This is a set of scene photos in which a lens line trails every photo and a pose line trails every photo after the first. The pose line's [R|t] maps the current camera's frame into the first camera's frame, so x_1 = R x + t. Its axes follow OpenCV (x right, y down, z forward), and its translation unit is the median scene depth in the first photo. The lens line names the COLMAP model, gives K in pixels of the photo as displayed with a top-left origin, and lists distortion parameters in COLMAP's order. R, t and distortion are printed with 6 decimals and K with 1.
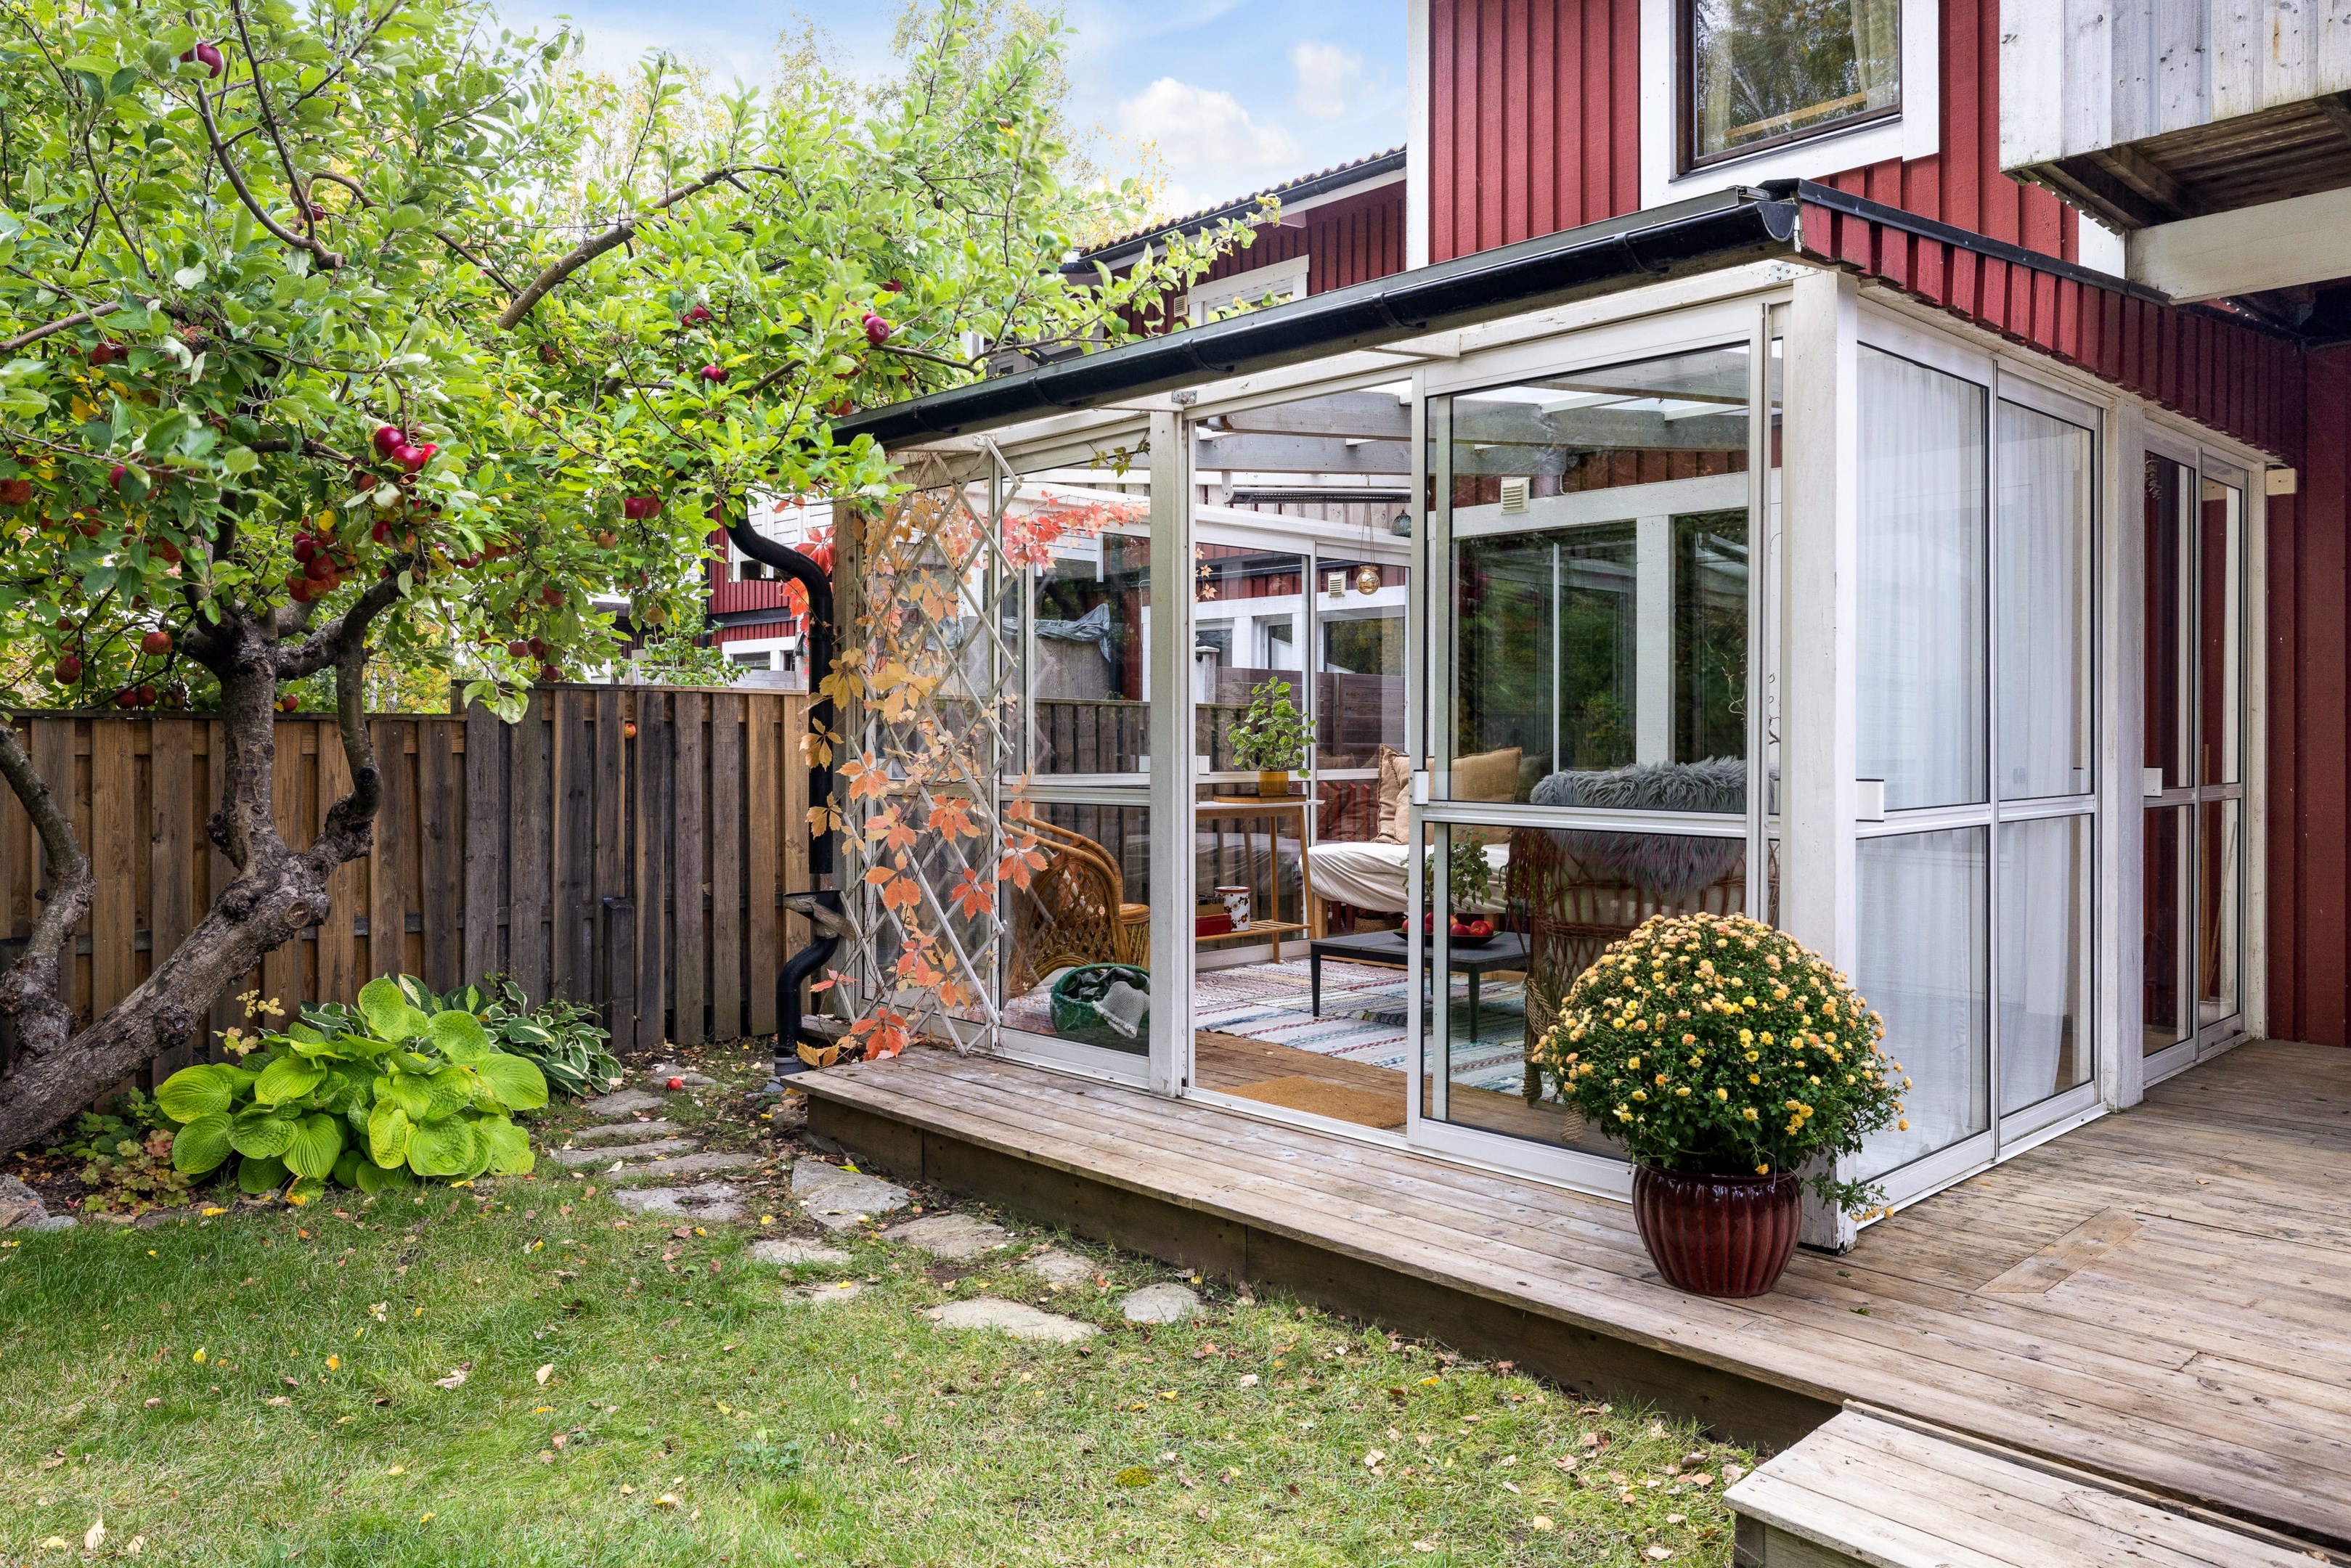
lens RADIAL K [[1677.2, 0, 1173.9], [0, 1677.2, 742.4], [0, 0, 1]] dist [-0.000879, 0.001594]
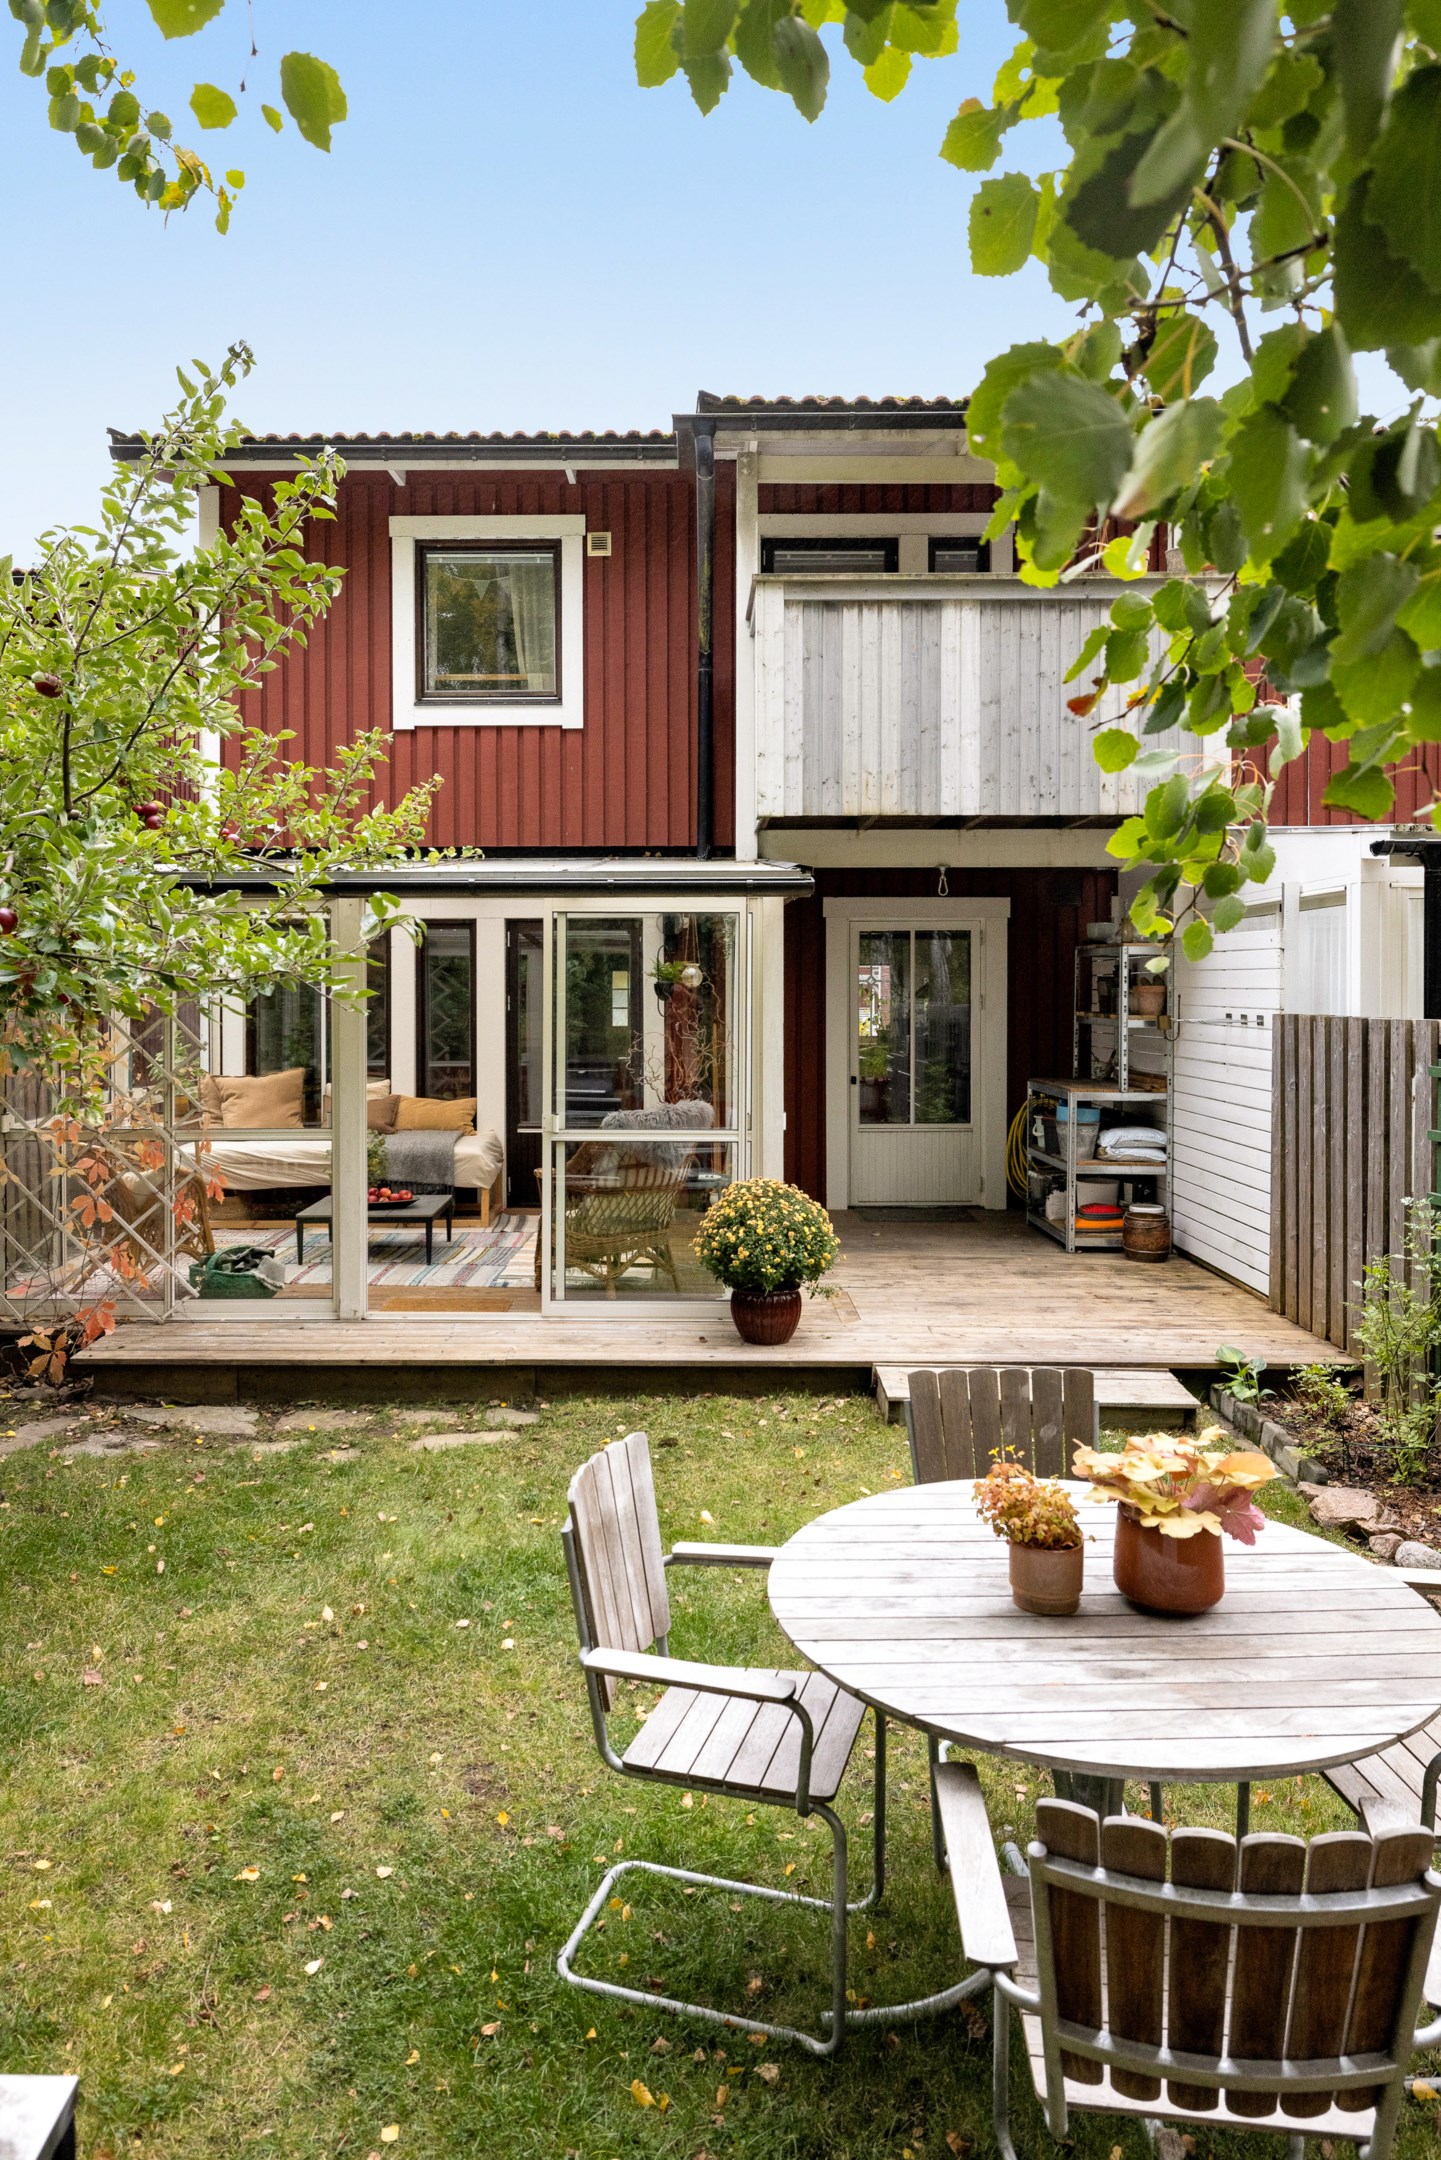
lens RADIAL K [[1443.0, 0, 710.9], [0, 1443.0, 1033.8], [0, 0, 1]] dist [-0.006315, 0.002037]
pose [[0.675397, -0.020375, 0.737173, -0.560101], [0.000953, 0.999642, 0.026756, -0.070186], [-0.737454, -0.017369, 0.675174, -0.123097]]
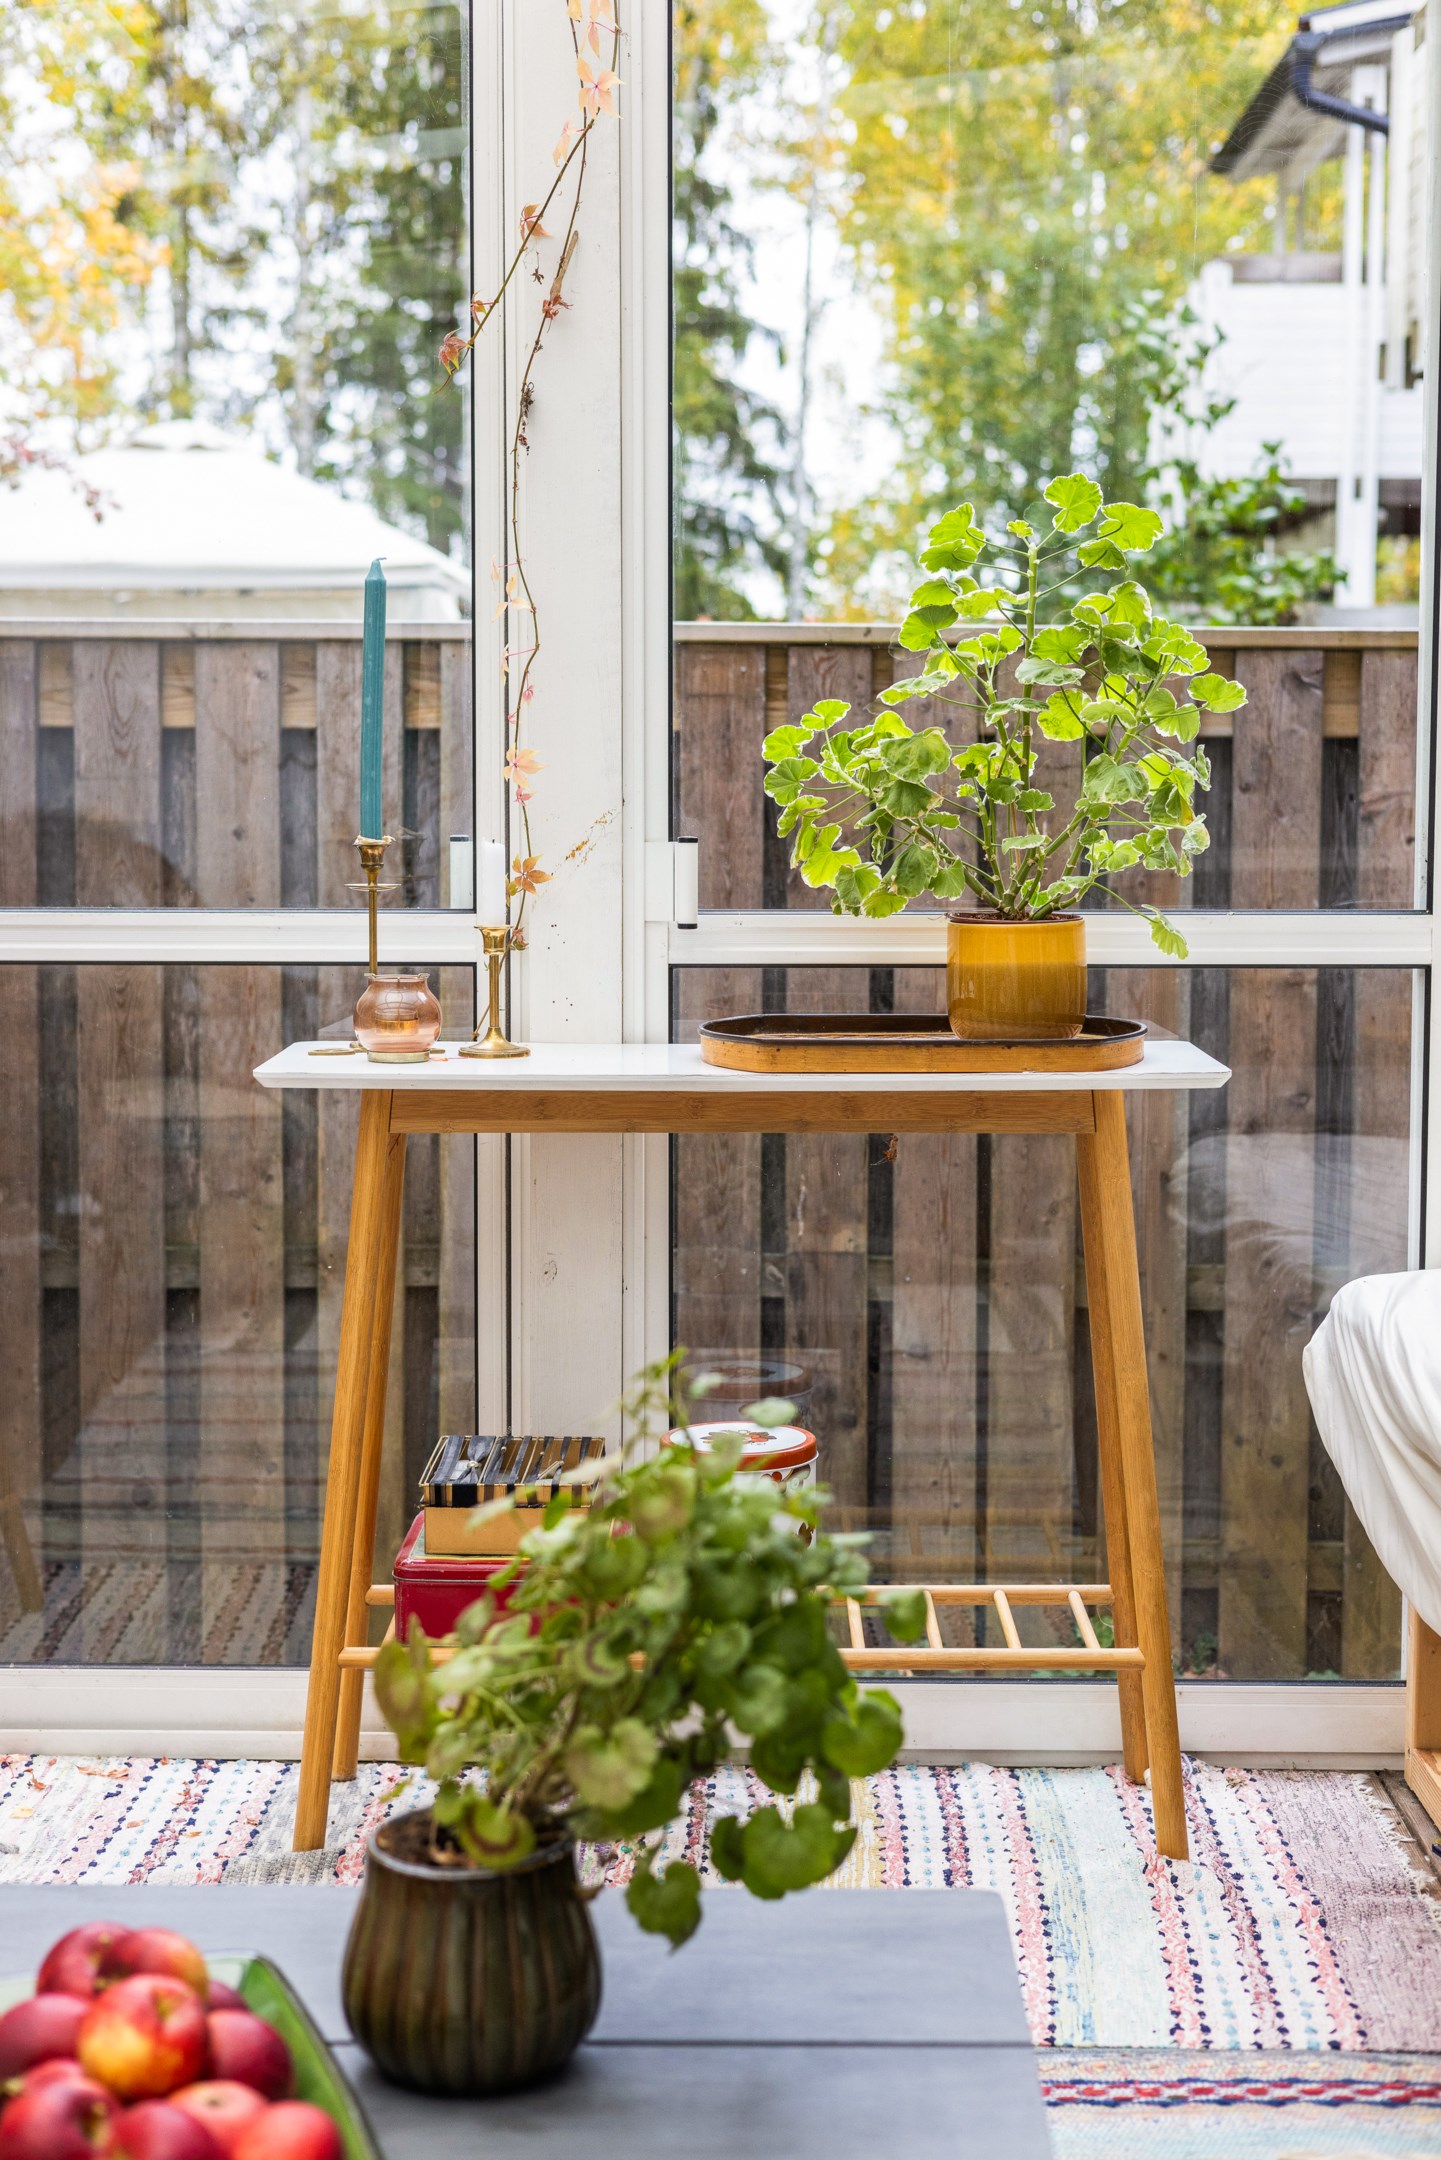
lens RADIAL K [[3029.2, 0, 721.1], [0, 3029.2, 1070.3], [0, 0, 1]] dist [0.011591, 0.054776]
pose [[0.706871, 0.069155, -0.703954, 0.336431], [-0.002292, 0.995428, 0.095487, -0.000500], [0.707339, -0.065883, 0.703798, 0.767775]]
